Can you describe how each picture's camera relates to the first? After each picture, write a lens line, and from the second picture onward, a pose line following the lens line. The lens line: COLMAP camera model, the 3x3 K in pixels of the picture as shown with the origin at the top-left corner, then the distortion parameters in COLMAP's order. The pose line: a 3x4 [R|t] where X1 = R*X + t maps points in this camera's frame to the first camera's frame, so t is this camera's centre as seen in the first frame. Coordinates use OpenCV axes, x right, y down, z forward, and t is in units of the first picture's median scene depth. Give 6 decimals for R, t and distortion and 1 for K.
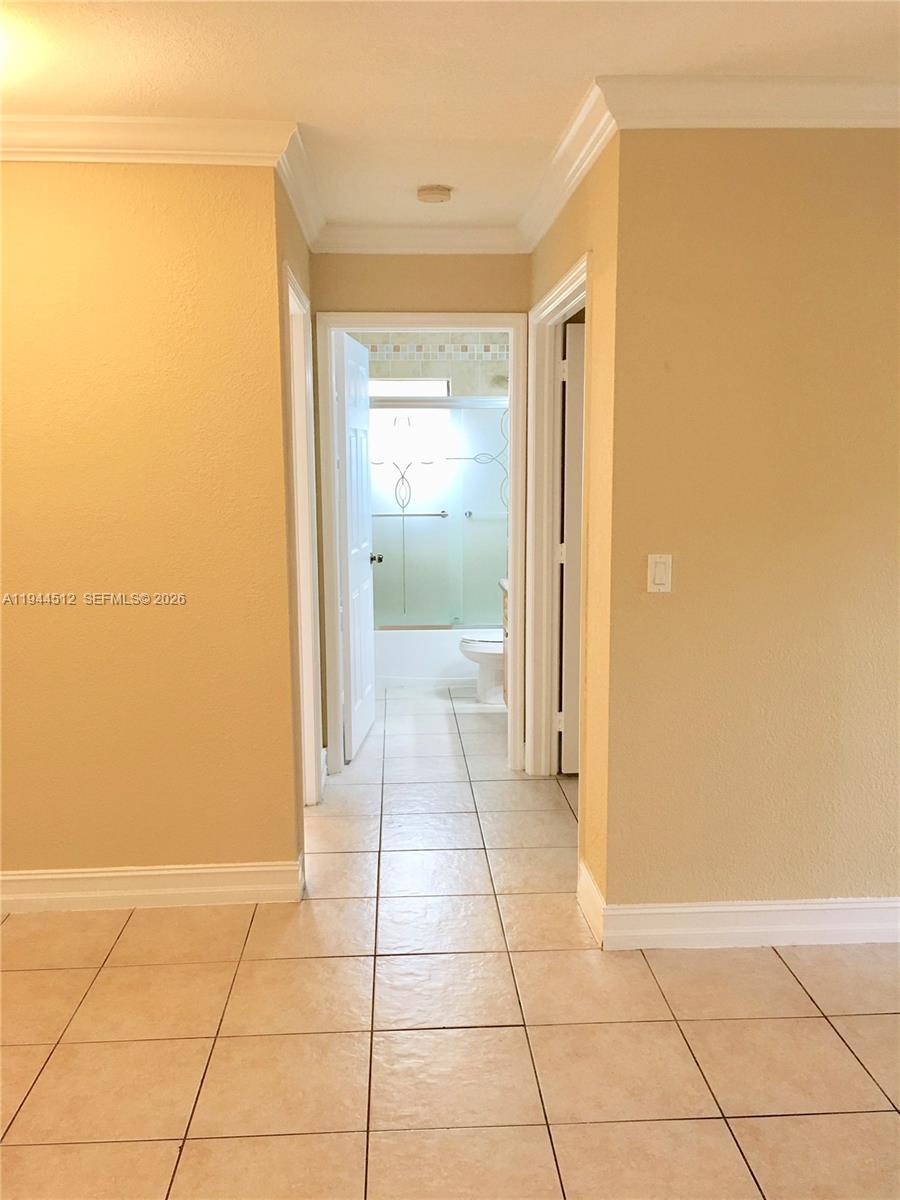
lens RADIAL K [[1015.1, 0, 449.5], [0, 1015.1, 599.0], [0, 0, 1]] dist [0.019774, 0.003071]
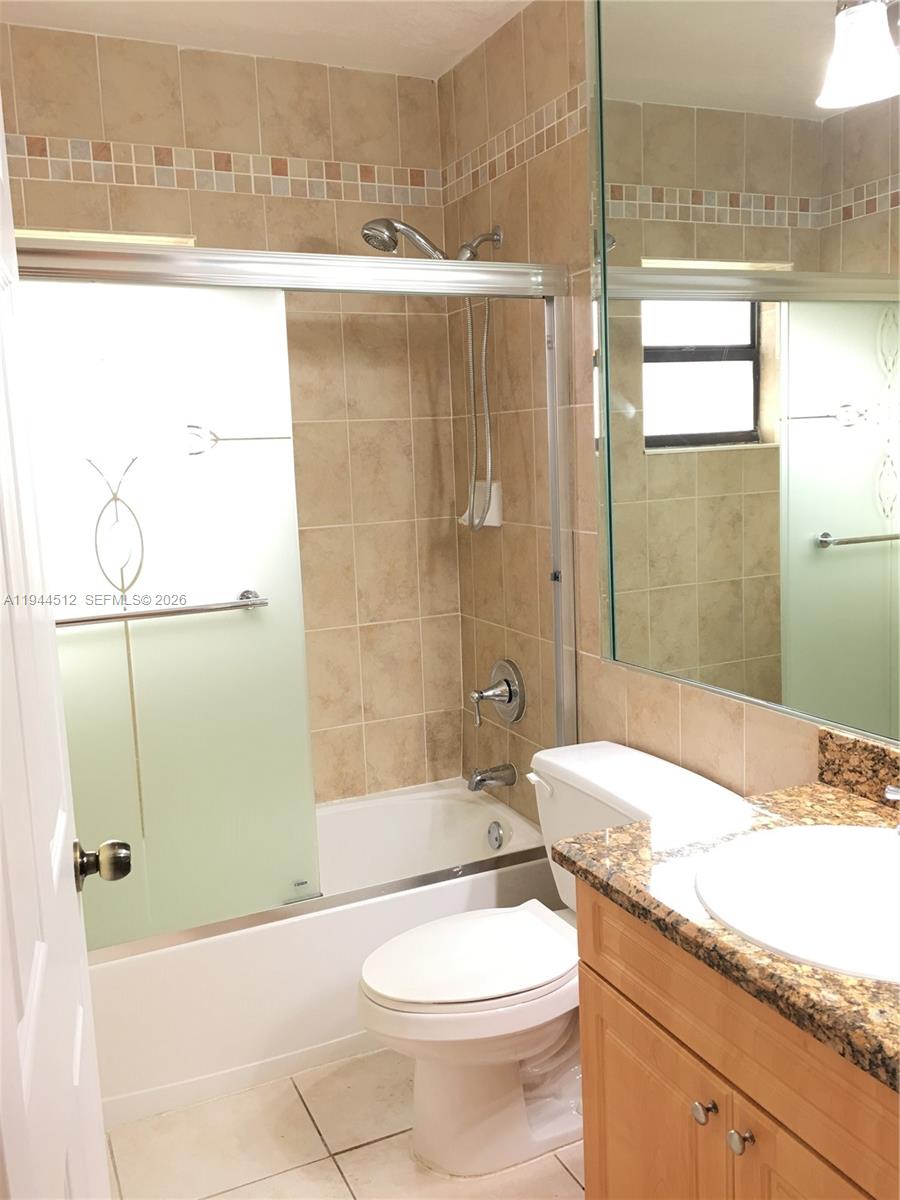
lens RADIAL K [[1015.1, 0, 449.3], [0, 1015.1, 603.5], [0, 0, 1]] dist [0.019774, 0.003071]
pose [[0.926667, -0.086108, 0.365888, -0.067441], [0.086008, 0.996156, 0.016609, -0.081527], [-0.365912, 0.016078, 0.930511, 0.648516]]
